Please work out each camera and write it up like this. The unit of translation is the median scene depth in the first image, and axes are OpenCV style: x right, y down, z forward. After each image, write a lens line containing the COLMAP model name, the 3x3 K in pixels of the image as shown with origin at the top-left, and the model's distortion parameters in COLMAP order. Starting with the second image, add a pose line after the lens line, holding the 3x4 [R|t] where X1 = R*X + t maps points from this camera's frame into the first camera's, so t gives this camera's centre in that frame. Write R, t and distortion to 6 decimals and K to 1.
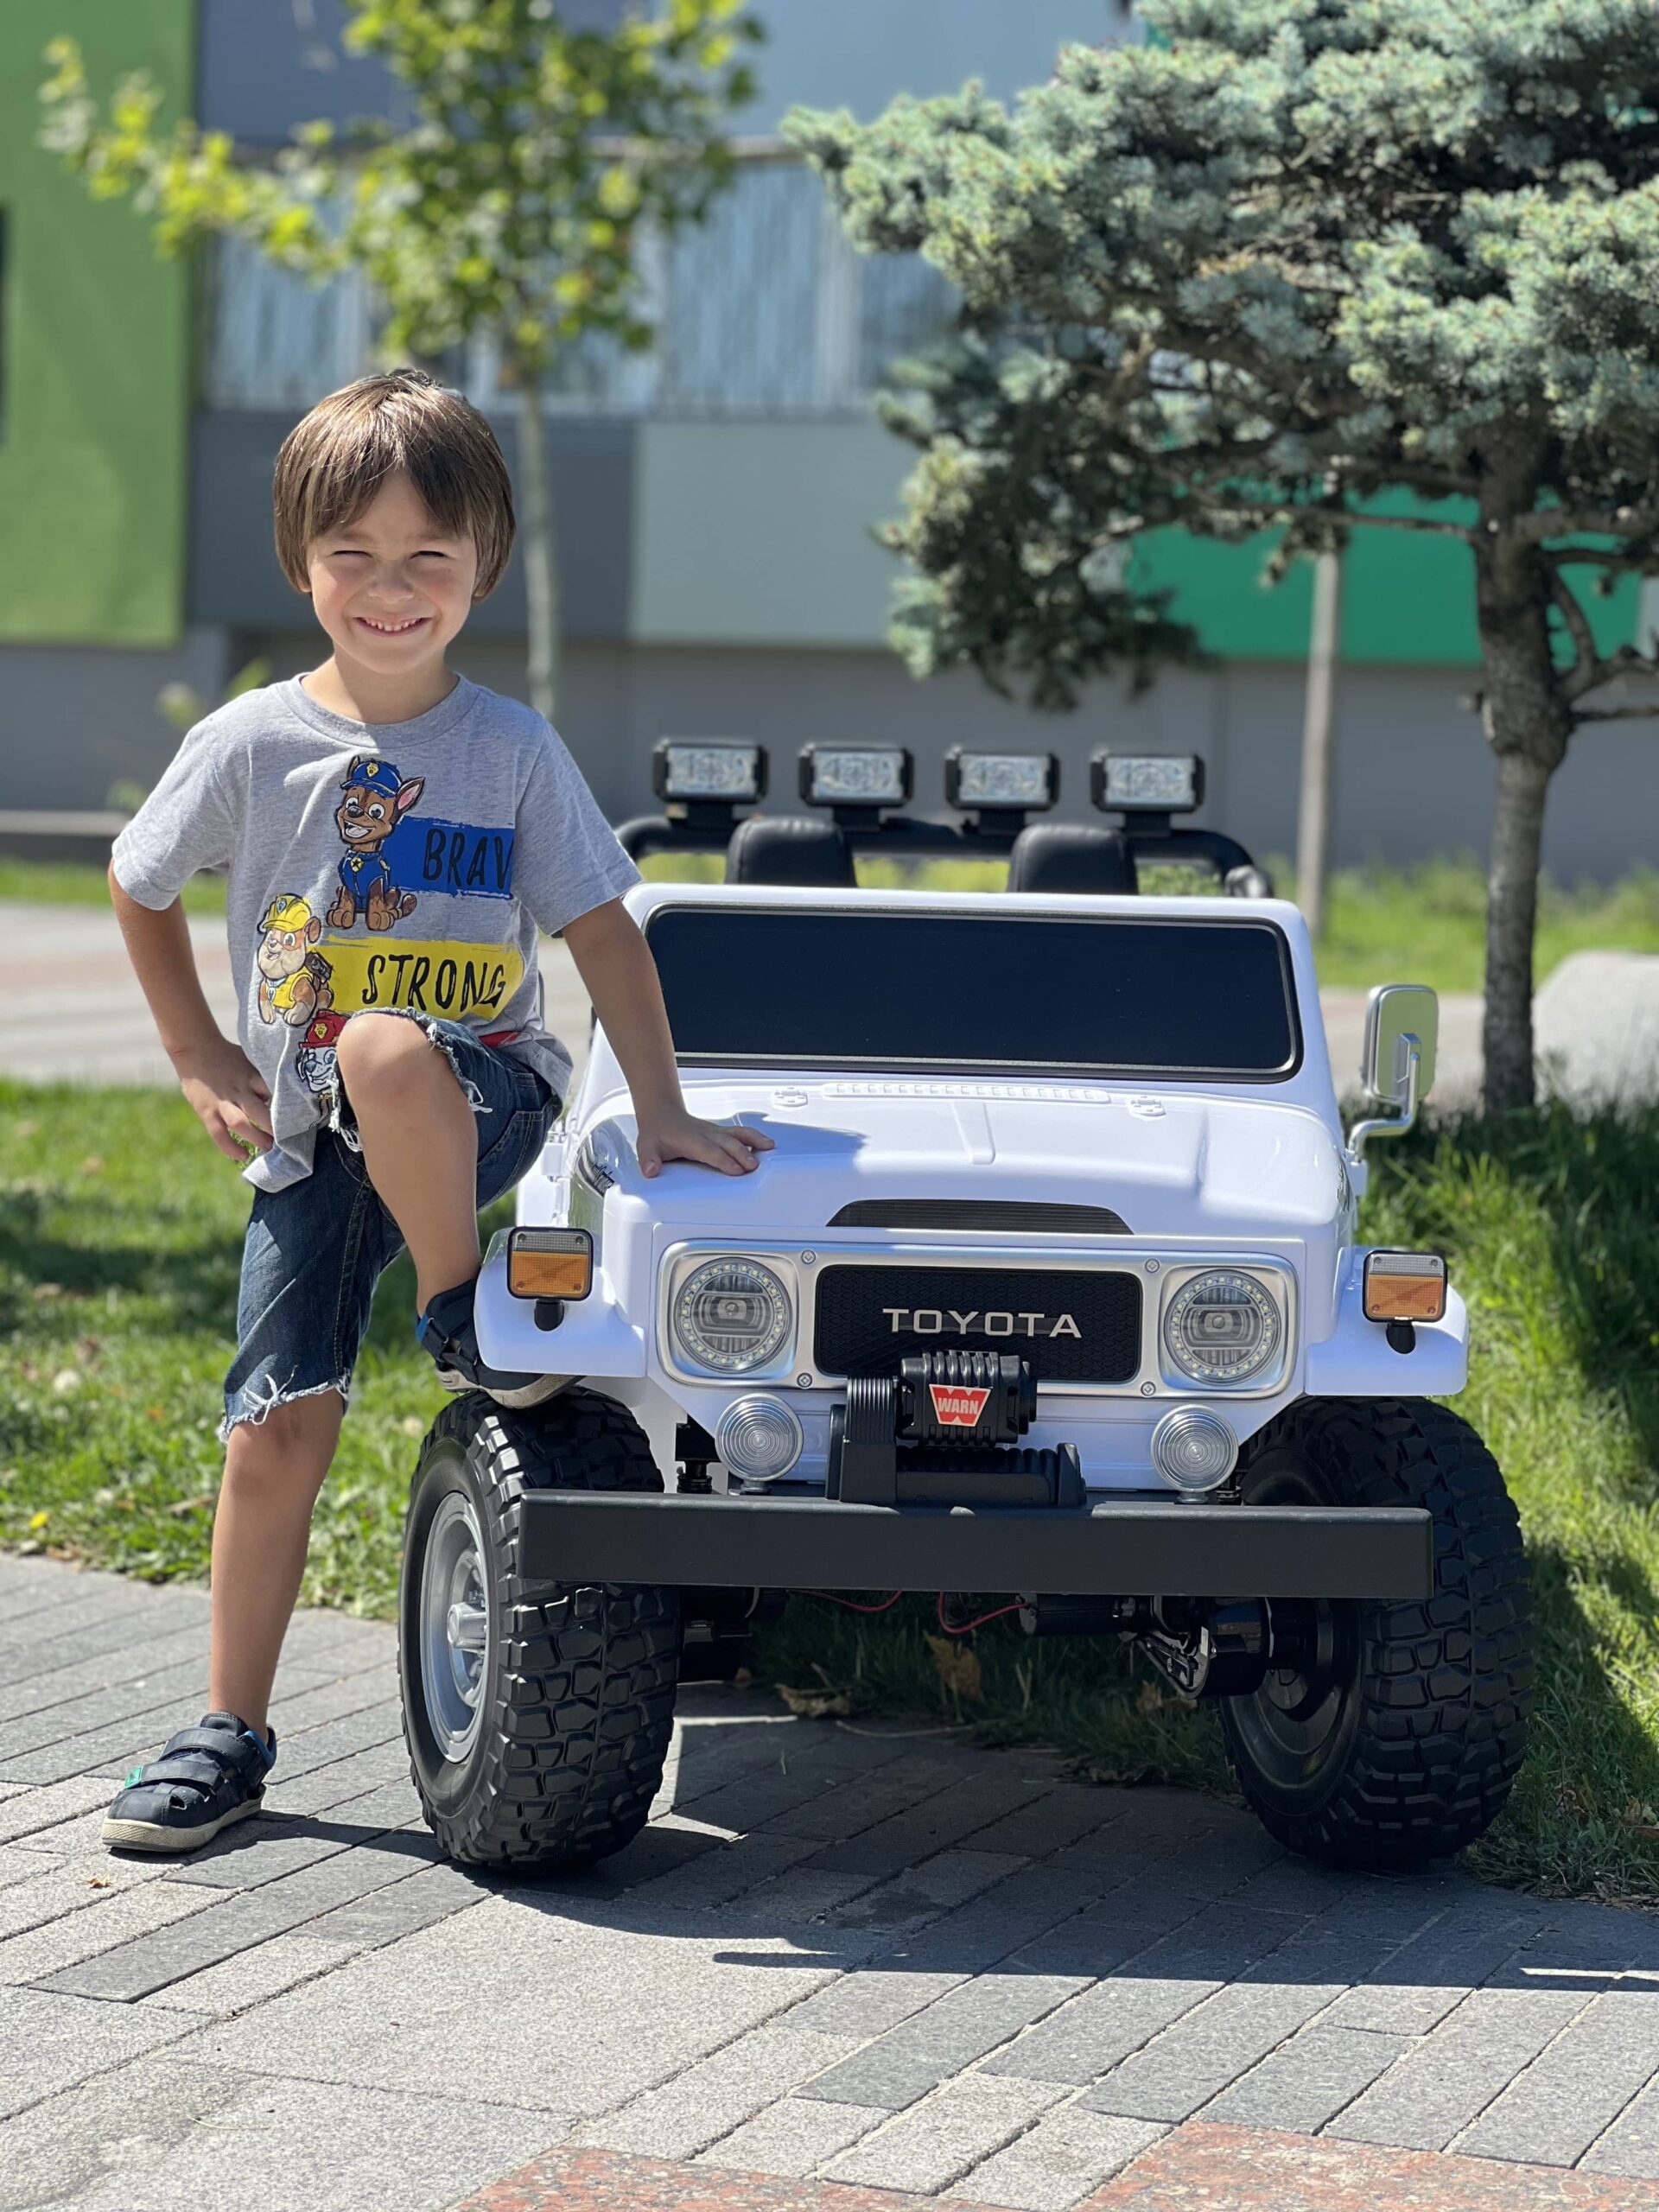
lens RADIAL K [[5015.6, 0, 840.4], [0, 5015.6, 1110.1], [0, 0, 1]] dist [0.215165, 0.000000]
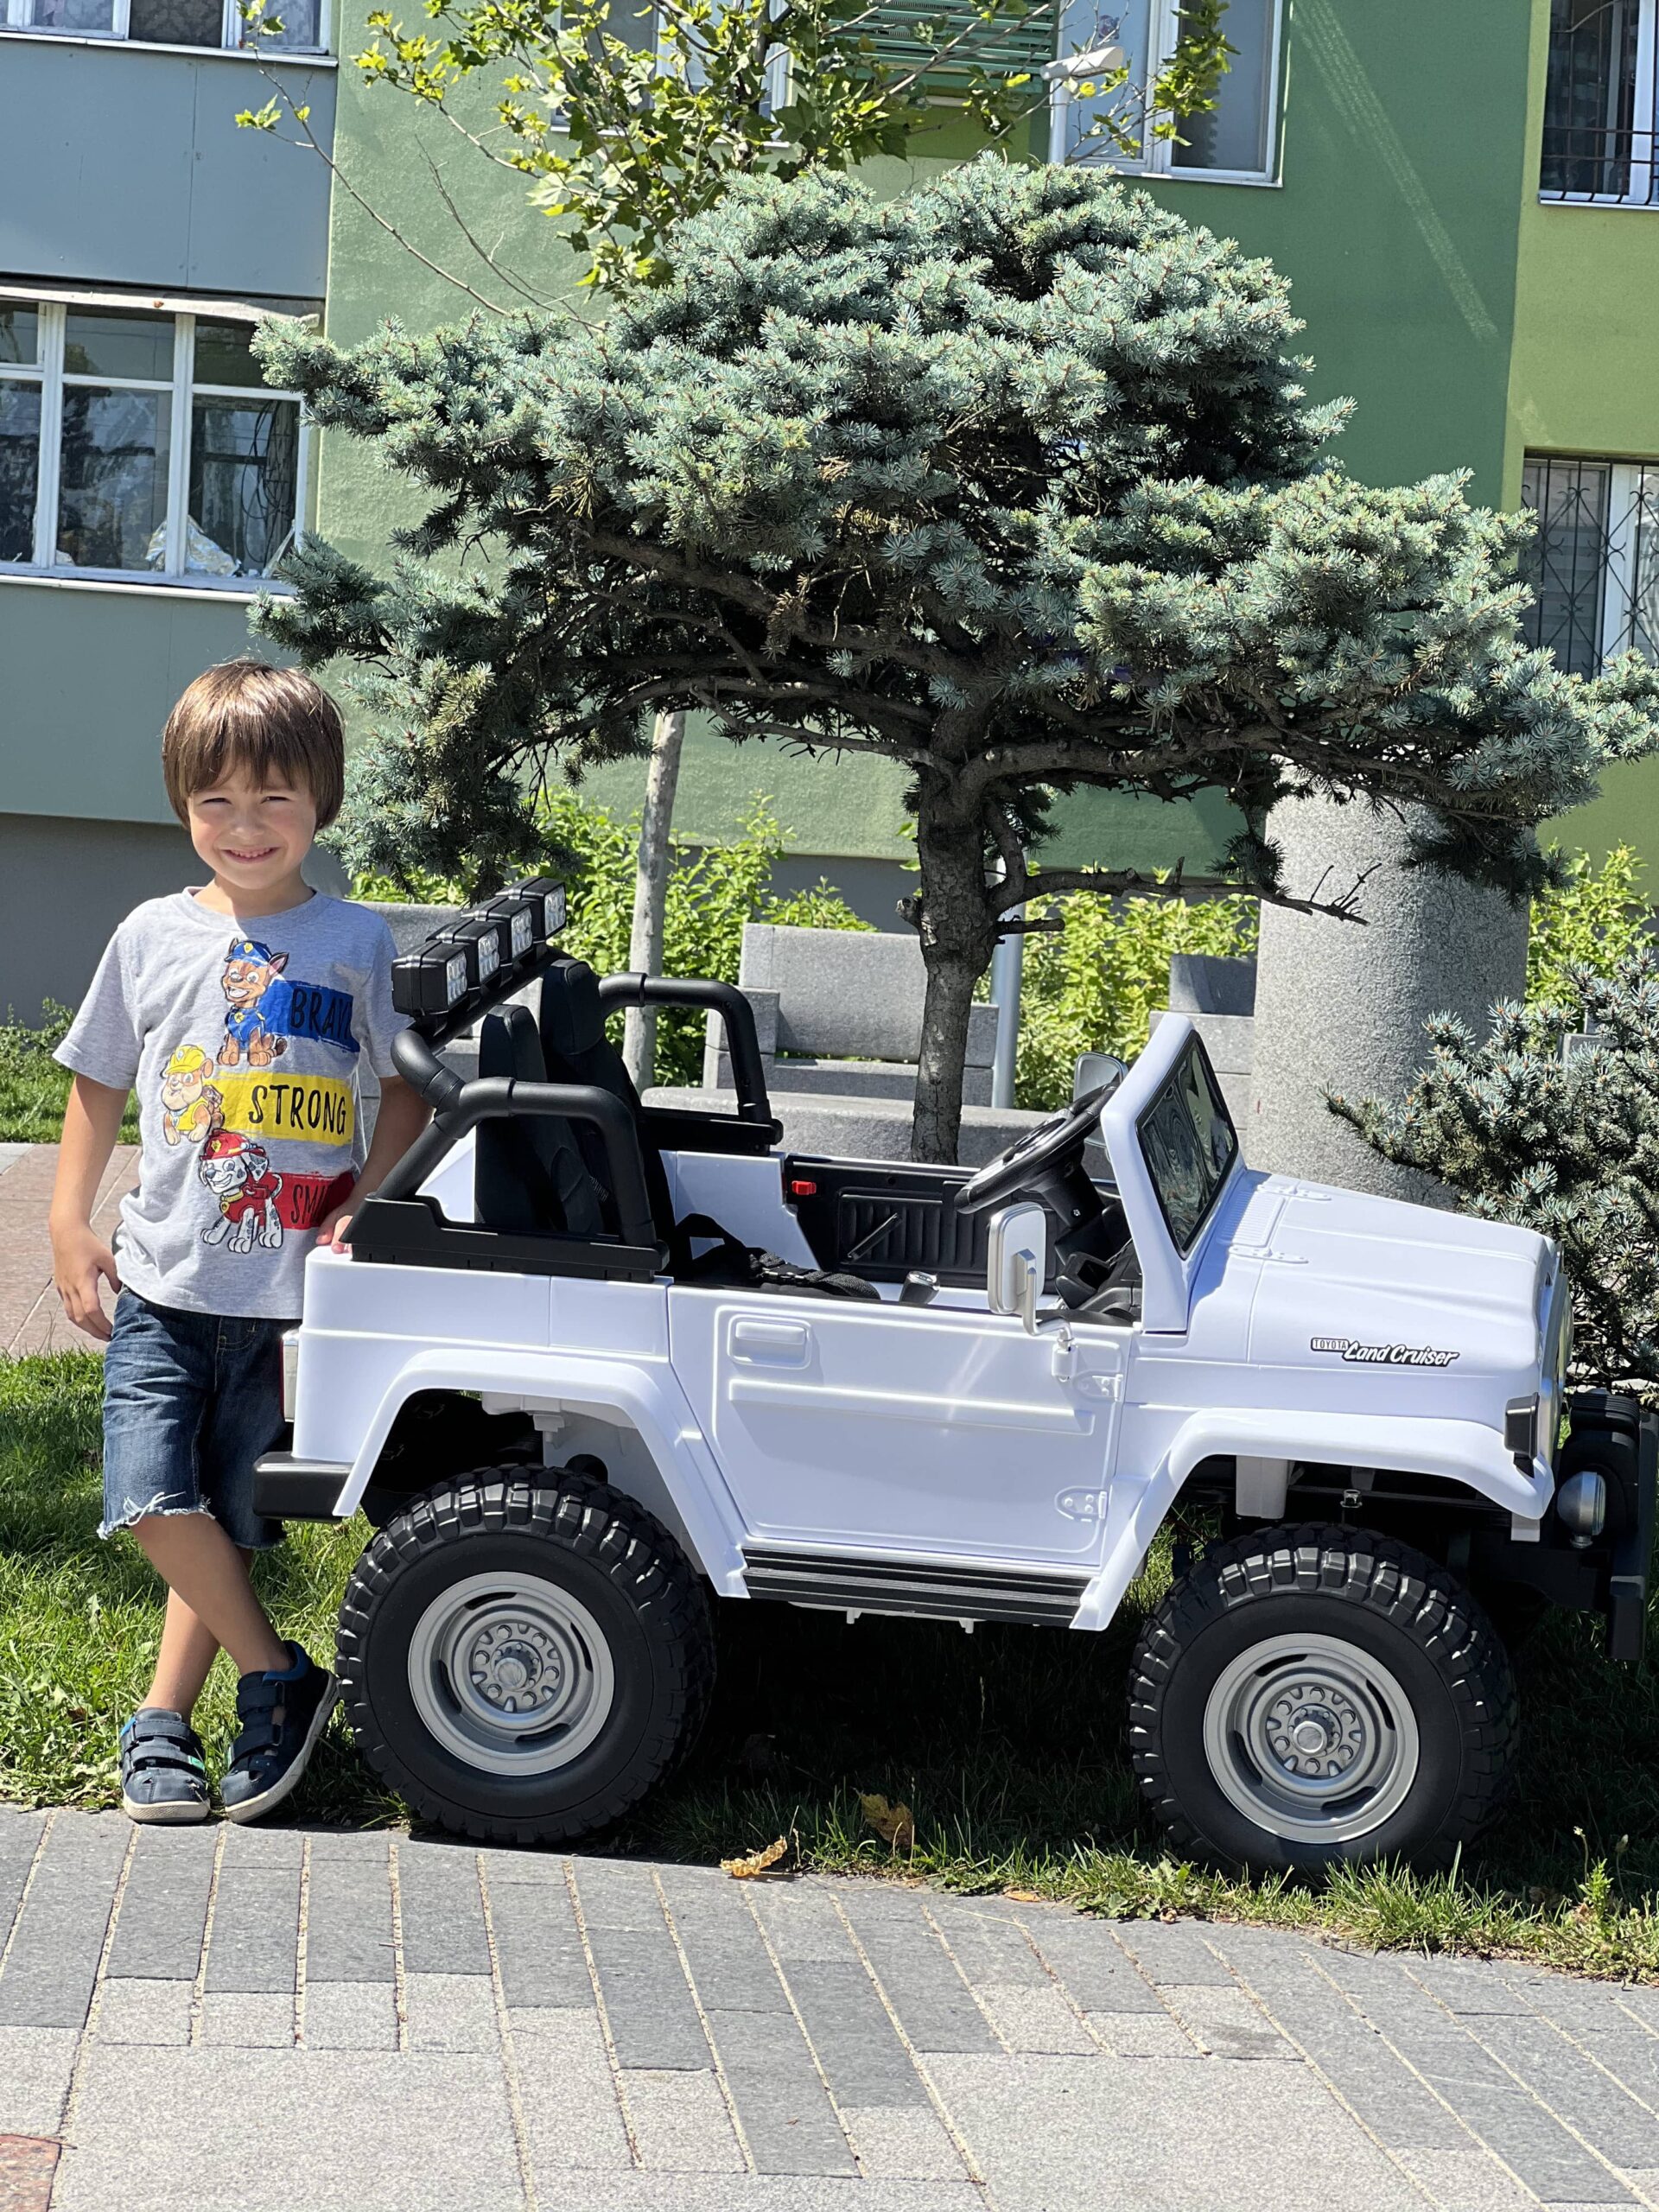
lens RADIAL K [[5015.6, 0, 809.3], [0, 5015.6, 1056.8], [0, 0, 1]] dist [0.215165, 0.000000]
pose [[0.892224, 0.009263, 0.451498, -0.425942], [0.004546, 0.999555, -0.029490, -0.018704], [-0.451570, 0.028364, 0.891785, 0.037692]]
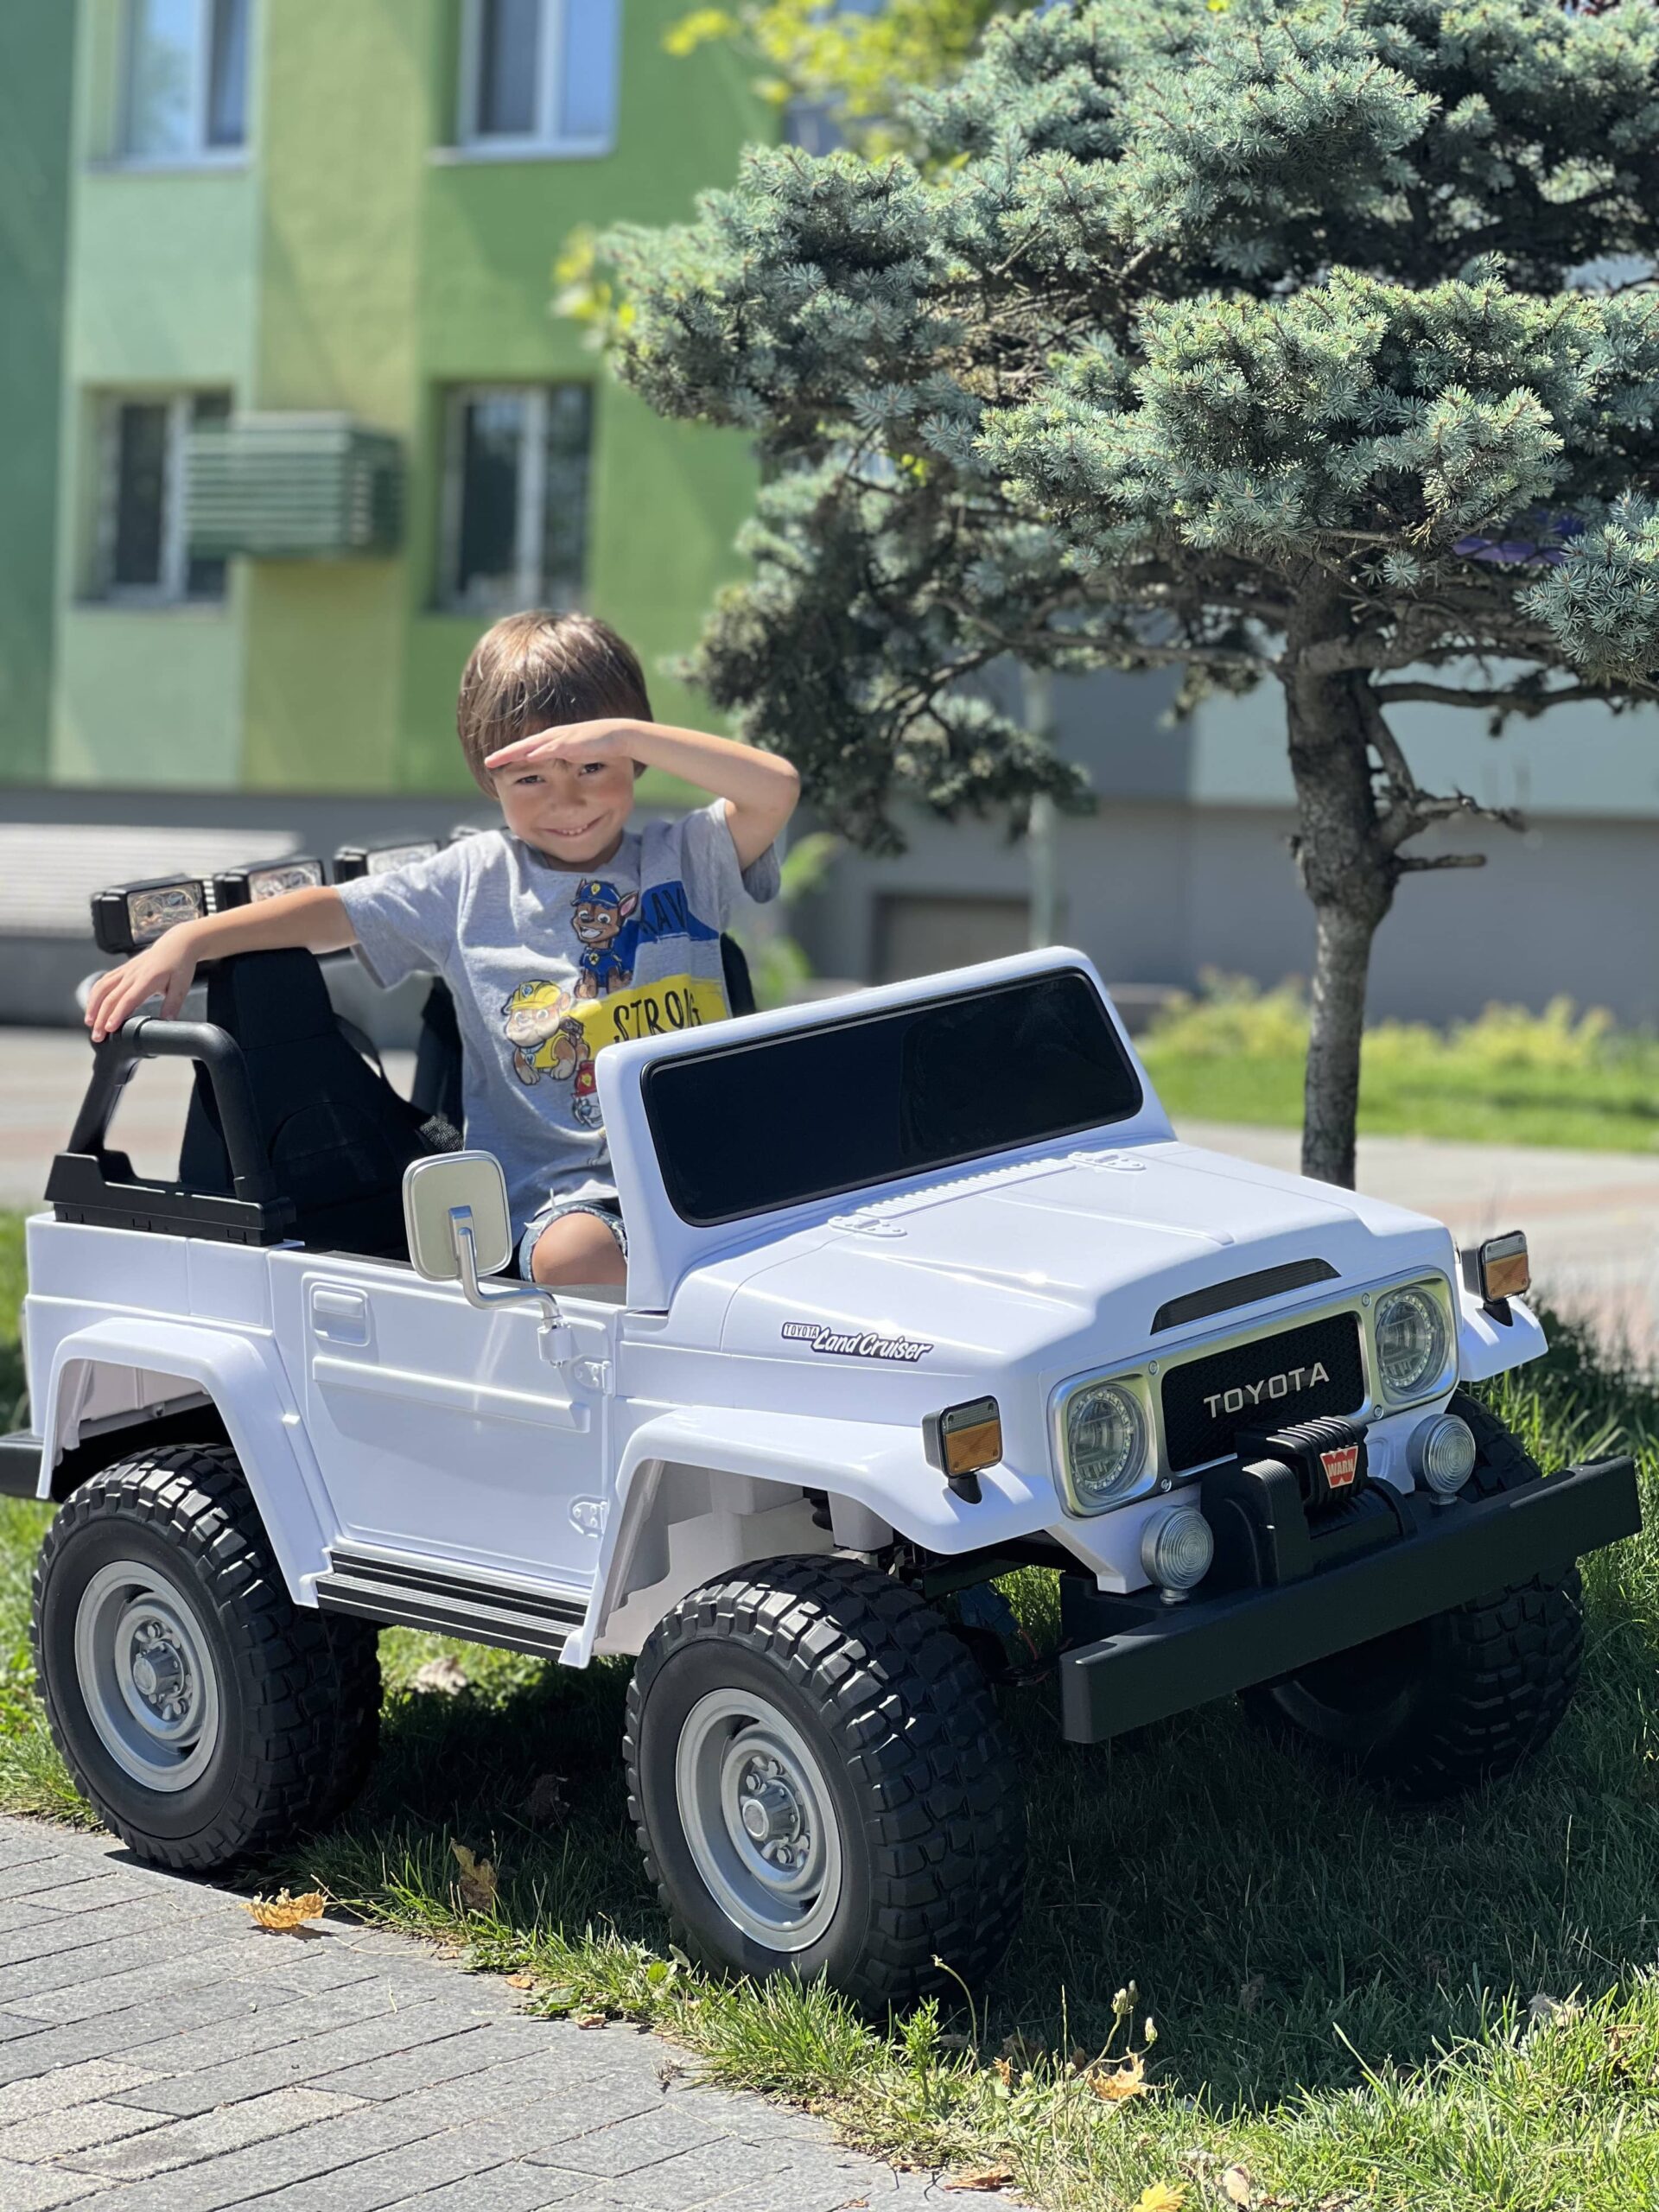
lens RADIAL K [[5015.6, 0, 839.1], [0, 5015.6, 1091.9], [0, 0, 1]] dist [0.215165, 0.000000]
pose [[0.988801, 0.012971, -0.148677, 0.198744], [-0.018404, 0.999210, -0.035226, -0.001980], [0.148103, 0.037568, 0.988258, 0.079768]]
